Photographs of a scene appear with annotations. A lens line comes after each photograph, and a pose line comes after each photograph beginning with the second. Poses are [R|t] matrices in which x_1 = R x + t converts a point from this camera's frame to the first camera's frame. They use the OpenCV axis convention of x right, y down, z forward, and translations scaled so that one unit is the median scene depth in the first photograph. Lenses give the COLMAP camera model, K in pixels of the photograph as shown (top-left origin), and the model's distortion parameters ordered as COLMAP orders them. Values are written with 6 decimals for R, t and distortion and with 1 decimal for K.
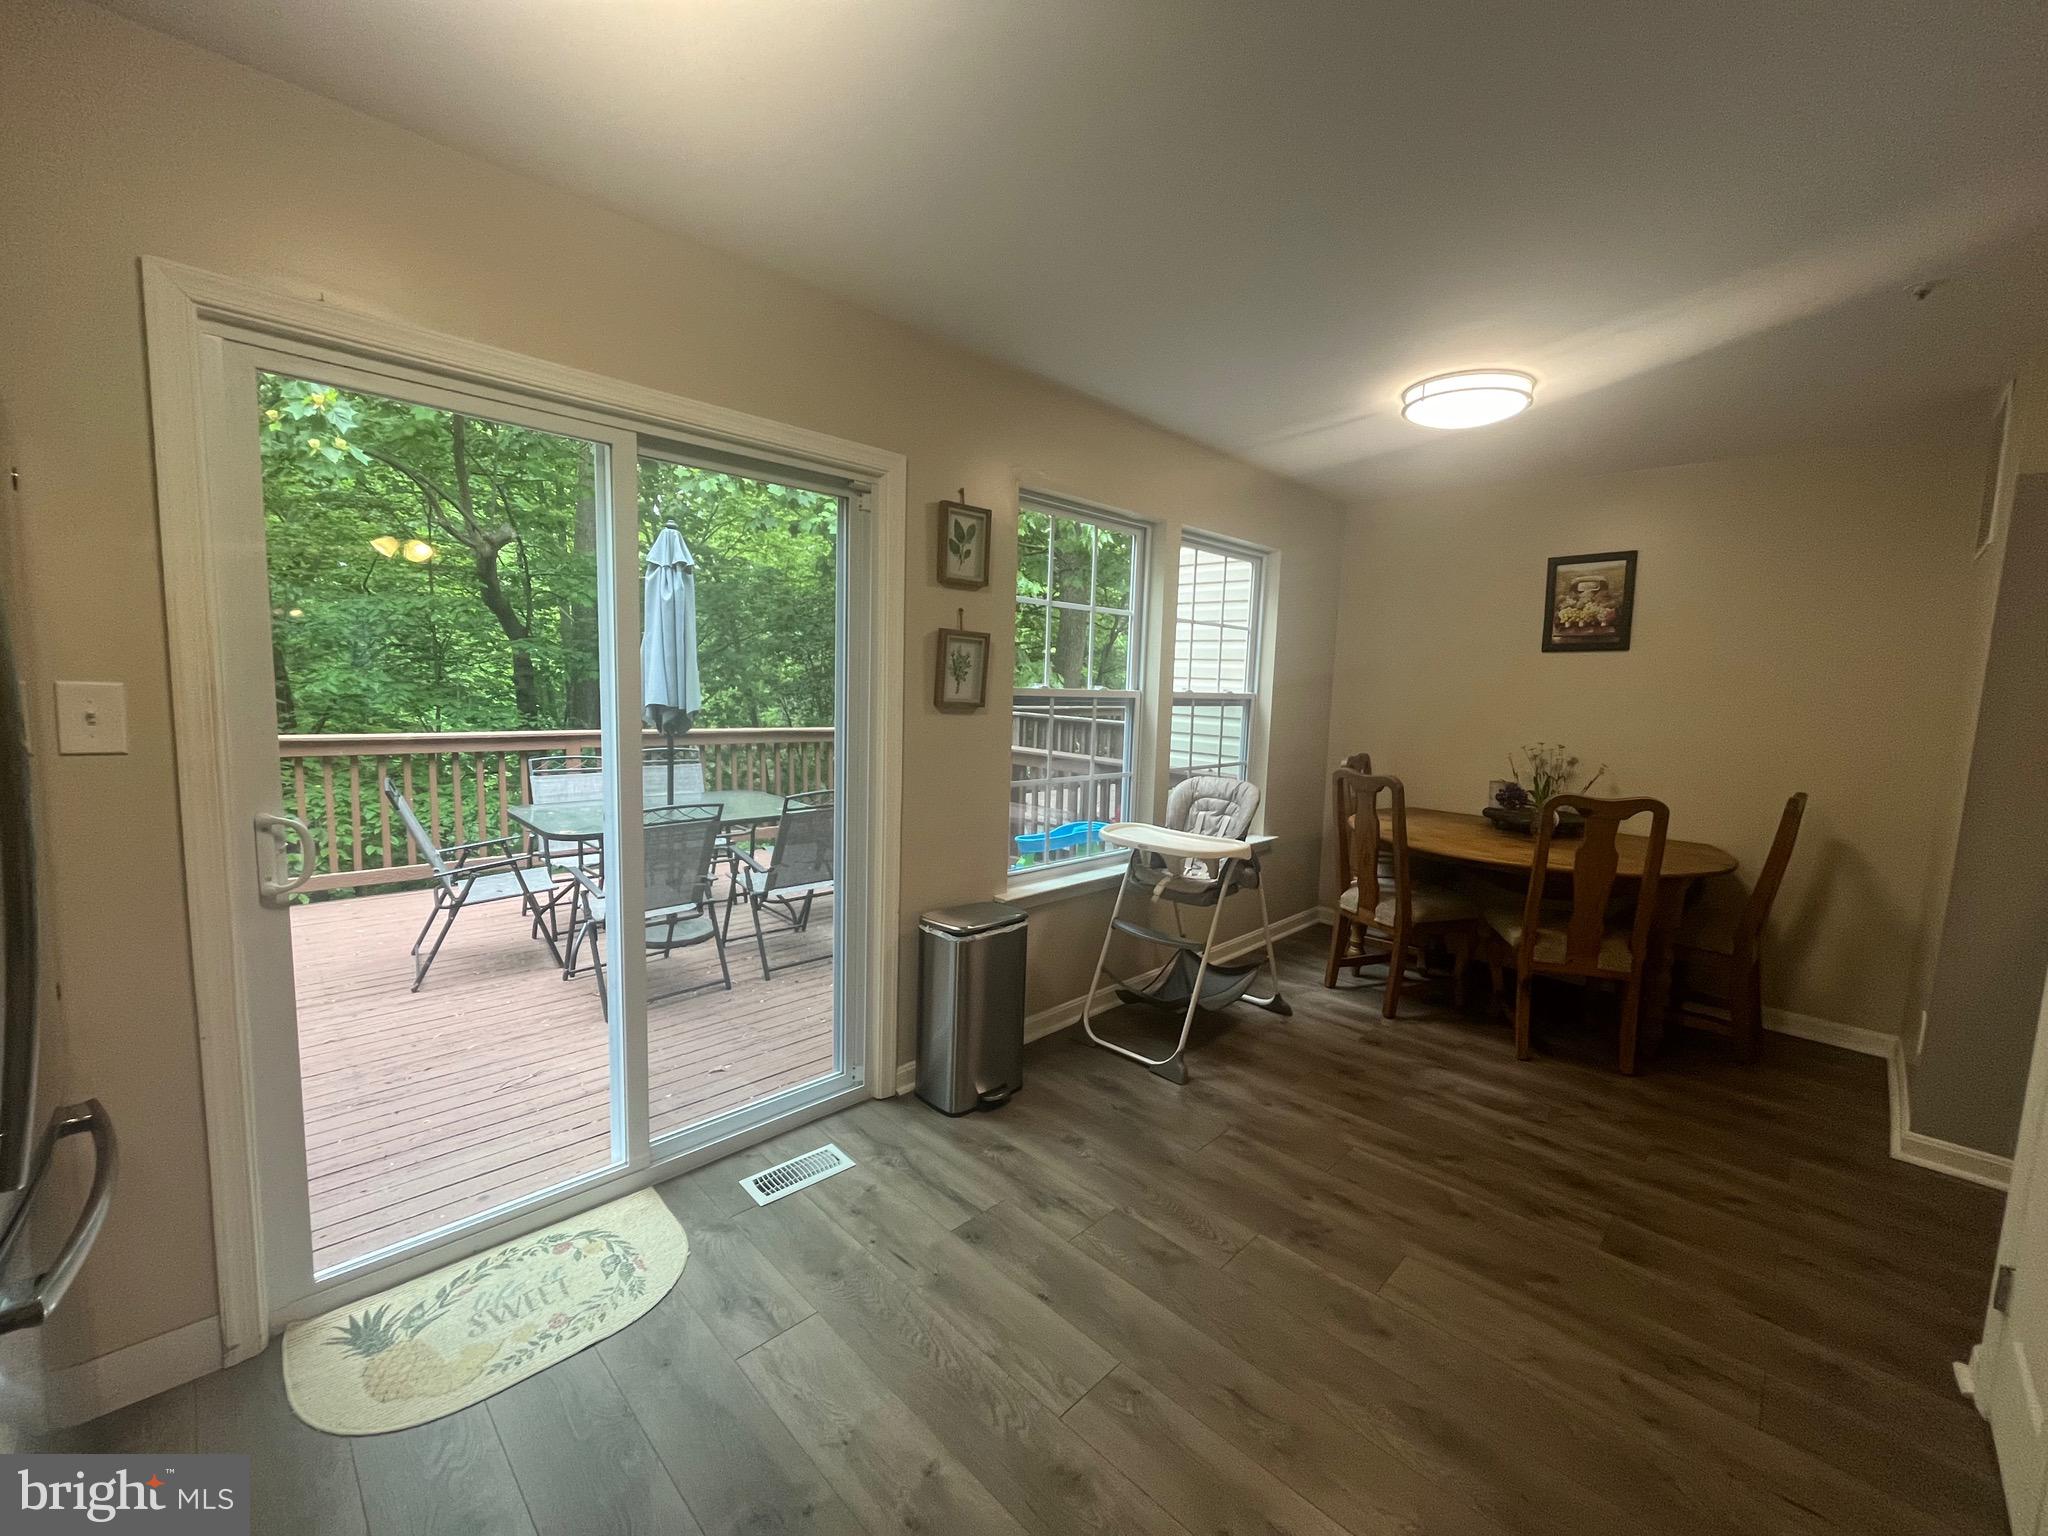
lens RADIAL K [[825.9, 0, 1024.0], [0, 825.9, 768.0], [0, 0, 1]] dist [-0.004571, -0.000019]
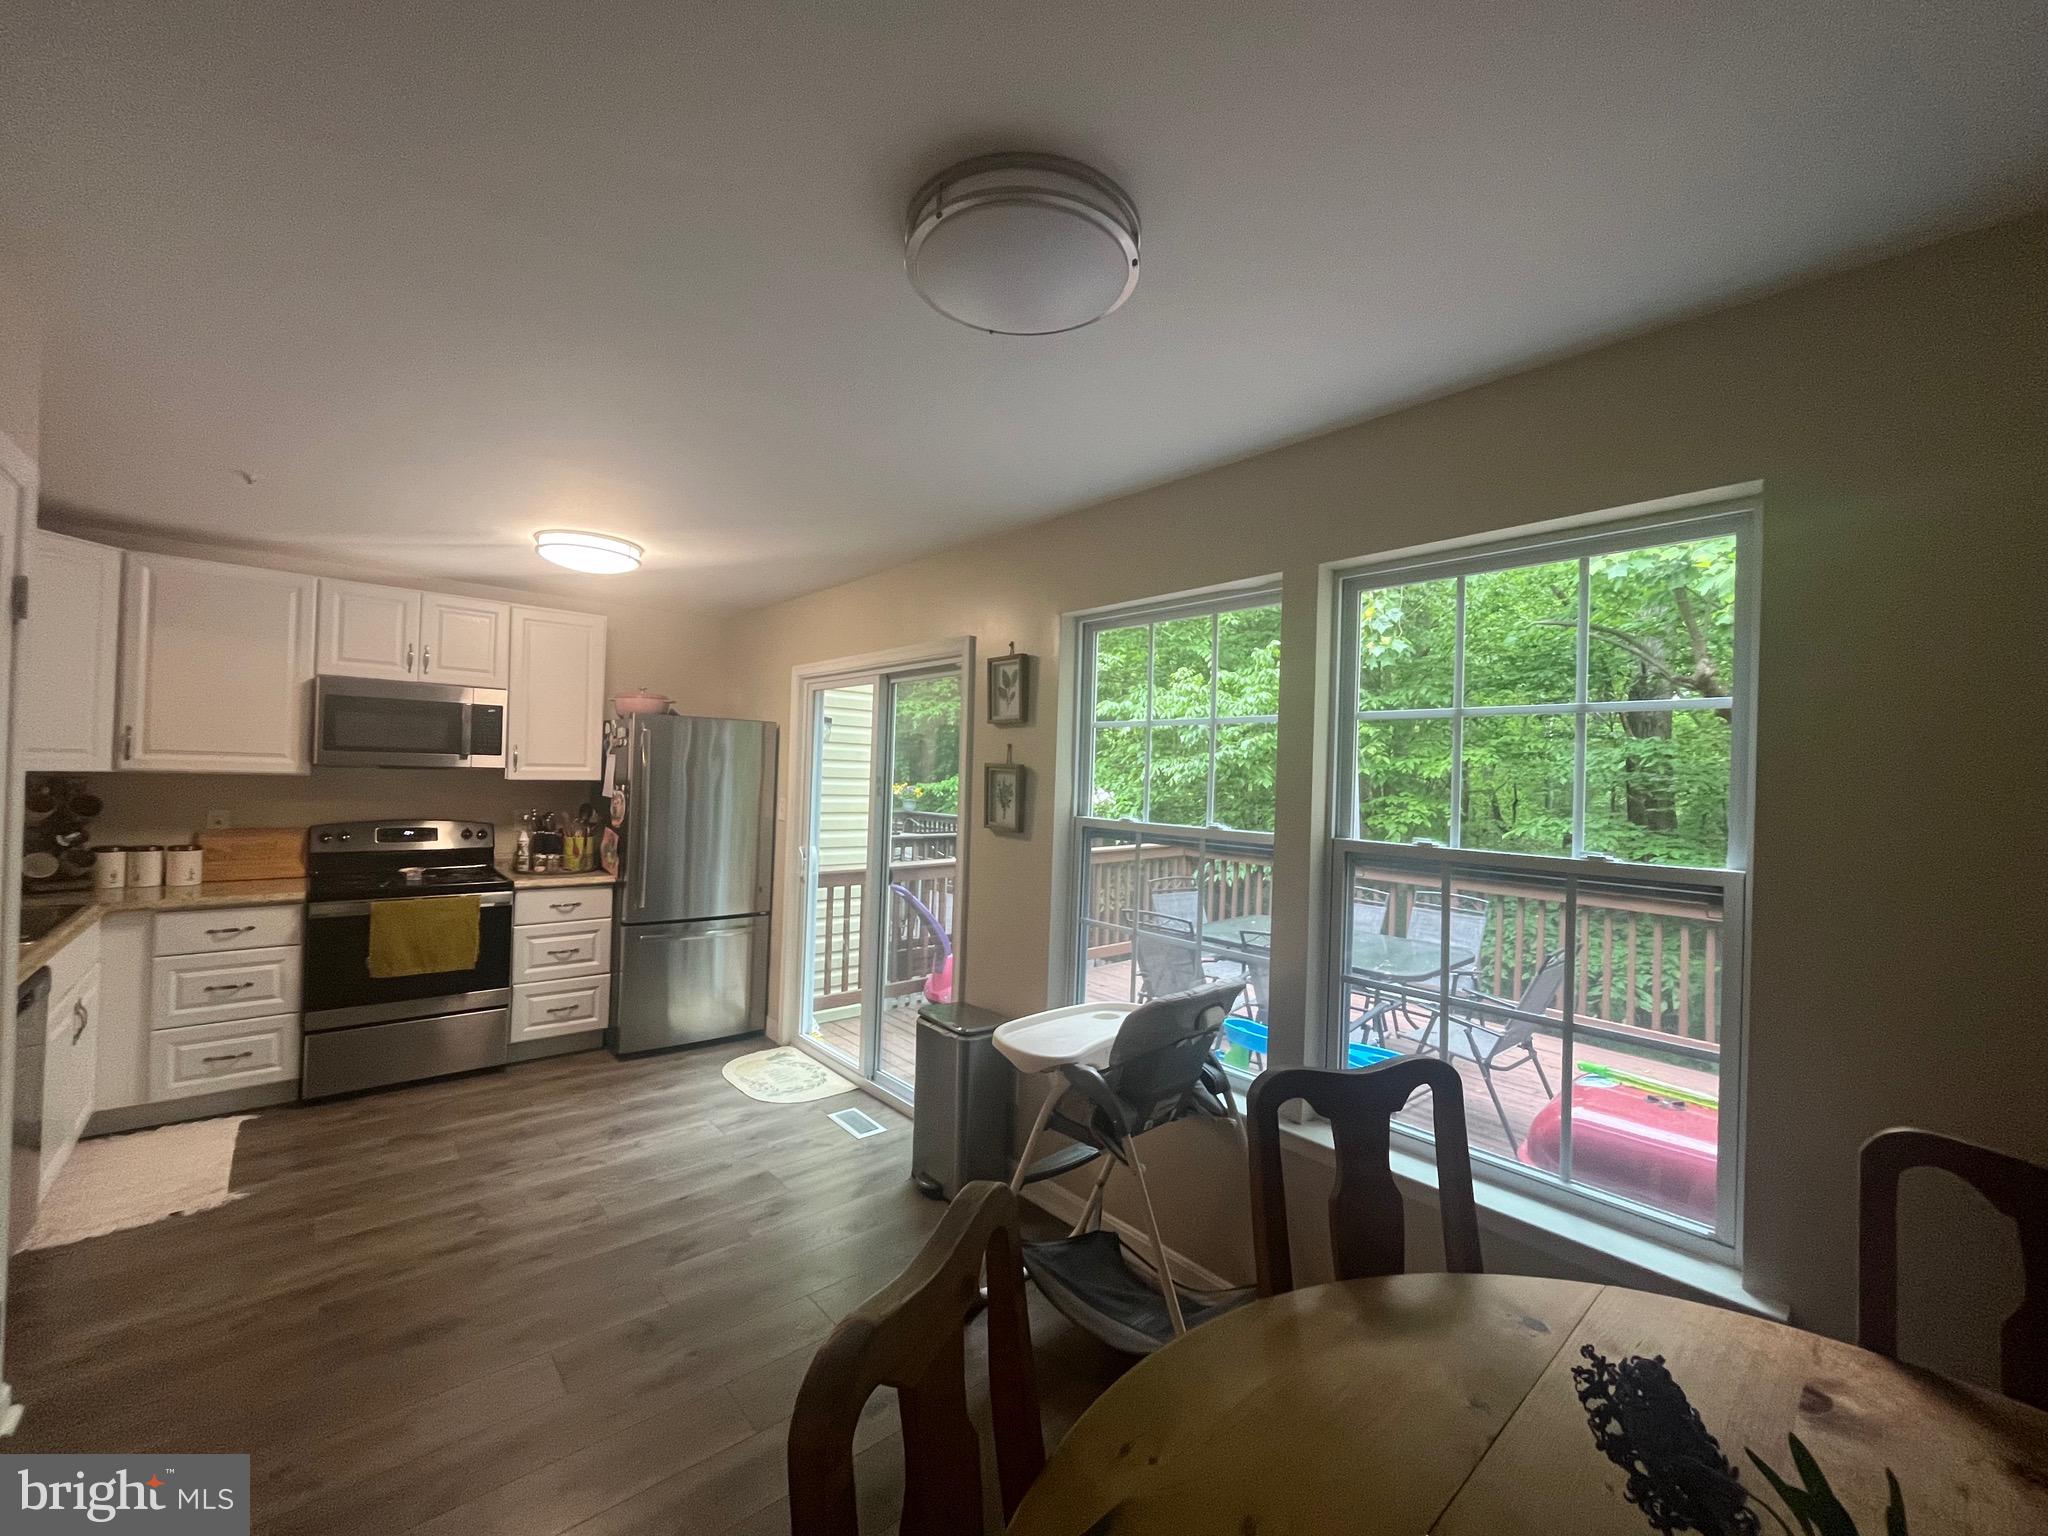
lens RADIAL K [[825.9, 0, 1024.0], [0, 825.9, 768.0], [0, 0, 1]] dist [-0.004571, -0.000019]
pose [[-0.066682, -0.041149, -0.996925, 1.369432], [-0.139318, 0.989746, -0.031534, -0.168051], [0.988000, 0.136787, -0.071731, 1.445737]]
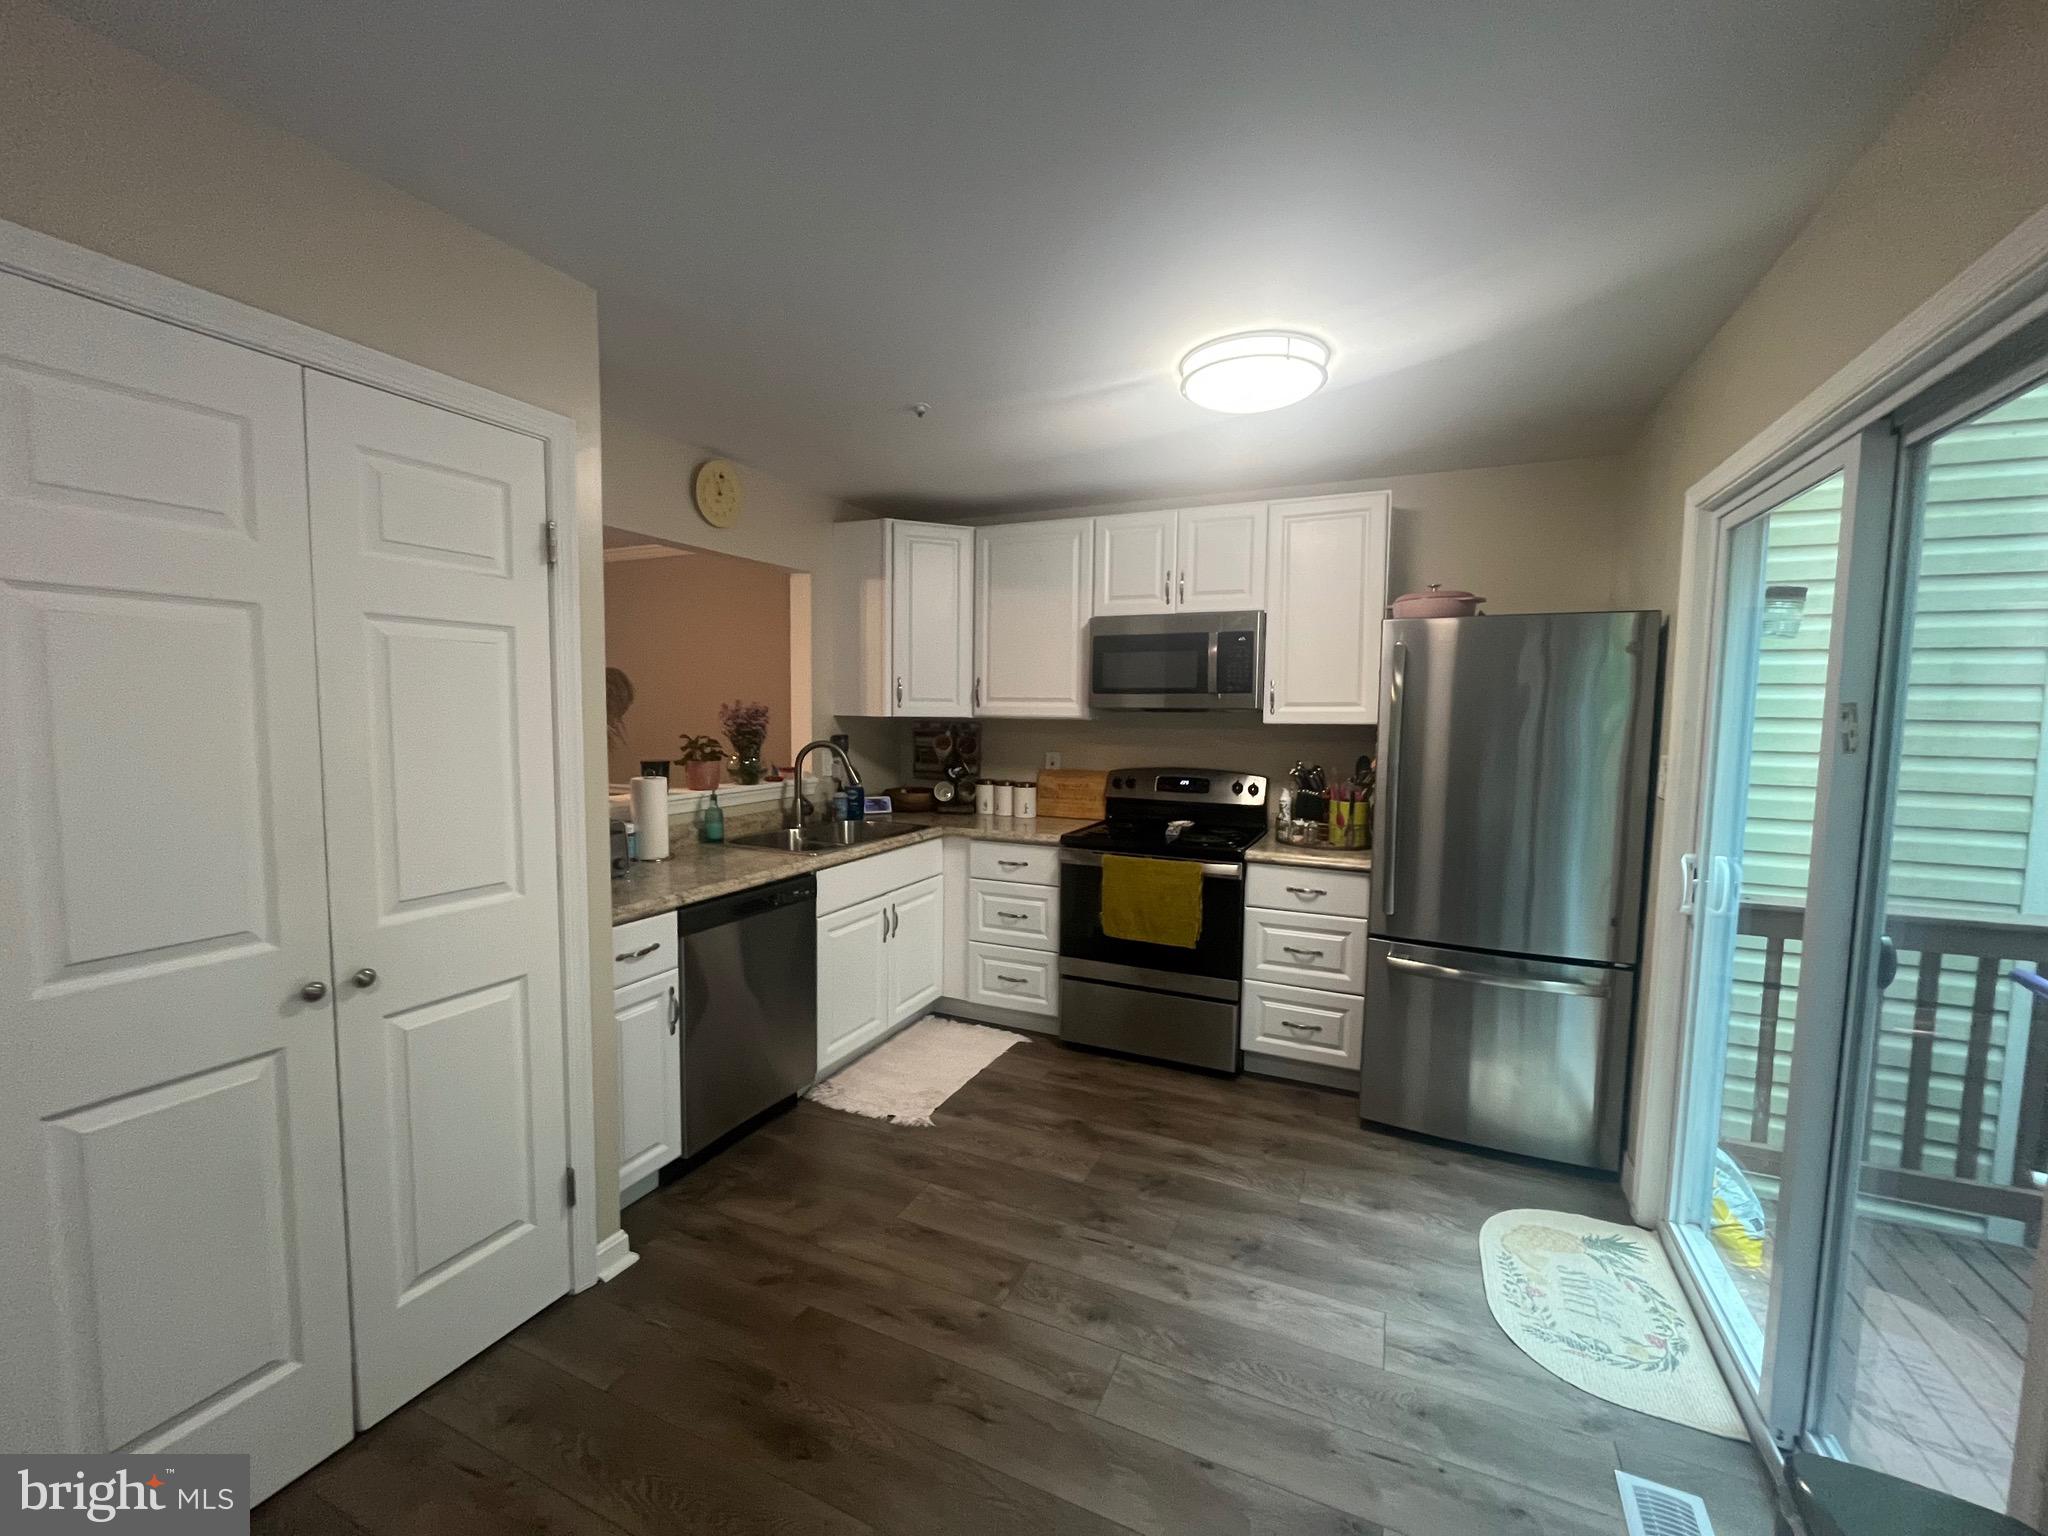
lens RADIAL K [[825.9, 0, 1024.0], [0, 825.9, 768.0], [0, 0, 1]] dist [-0.004571, -0.000019]
pose [[-0.936846, -0.017733, -0.349293, 0.452373], [-0.078117, 0.984093, 0.159558, -0.164350], [0.340907, 0.176767, -0.923329, 1.415301]]
